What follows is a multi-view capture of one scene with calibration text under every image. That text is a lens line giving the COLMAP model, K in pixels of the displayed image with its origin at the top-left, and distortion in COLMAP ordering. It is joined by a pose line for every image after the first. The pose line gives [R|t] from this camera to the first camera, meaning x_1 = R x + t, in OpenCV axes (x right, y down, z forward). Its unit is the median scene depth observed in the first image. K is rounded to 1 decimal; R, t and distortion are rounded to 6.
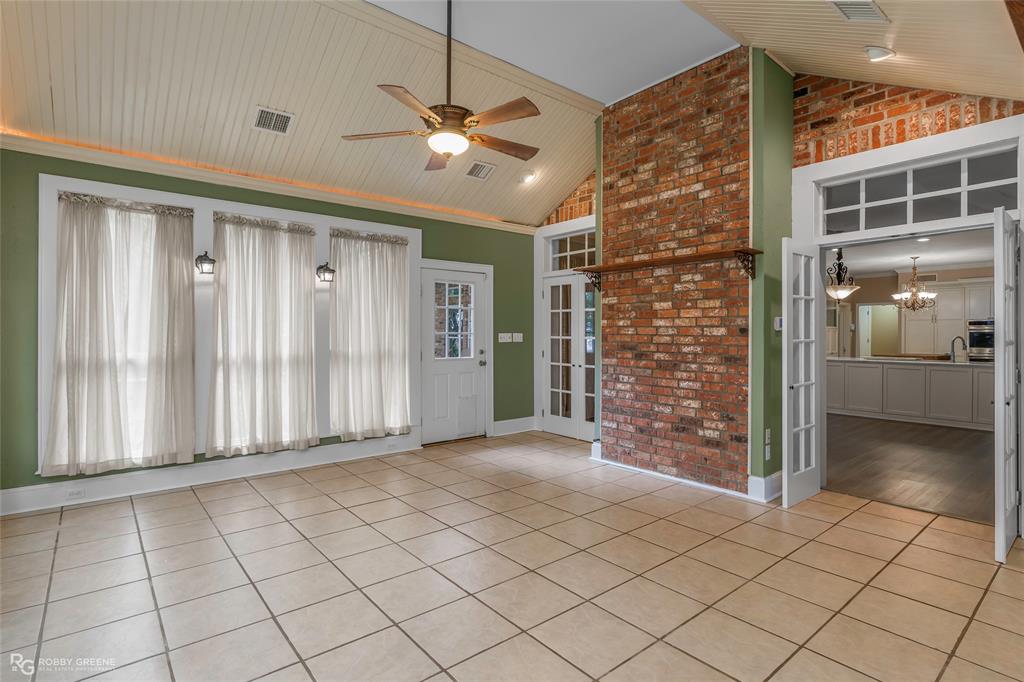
lens RADIAL K [[513.1, 0, 507.6], [0, 513.1, 336.9], [0, 0, 1]] dist [-0.002245, 0.000166]
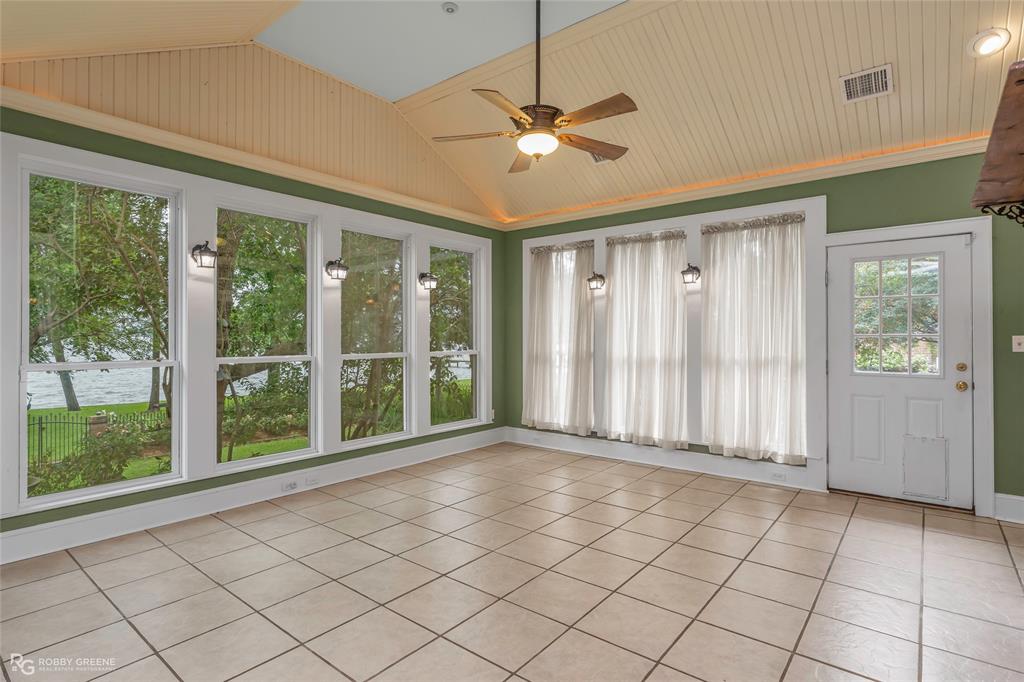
lens RADIAL K [[513.1, 0, 507.6], [0, 513.1, 336.9], [0, 0, 1]] dist [-0.002245, 0.000166]
pose [[0.212317, -0.000548, -0.977201, 0.545056], [-0.003760, 0.999992, -0.001378, -0.003471], [0.977194, 0.003967, 0.212313, 0.475429]]
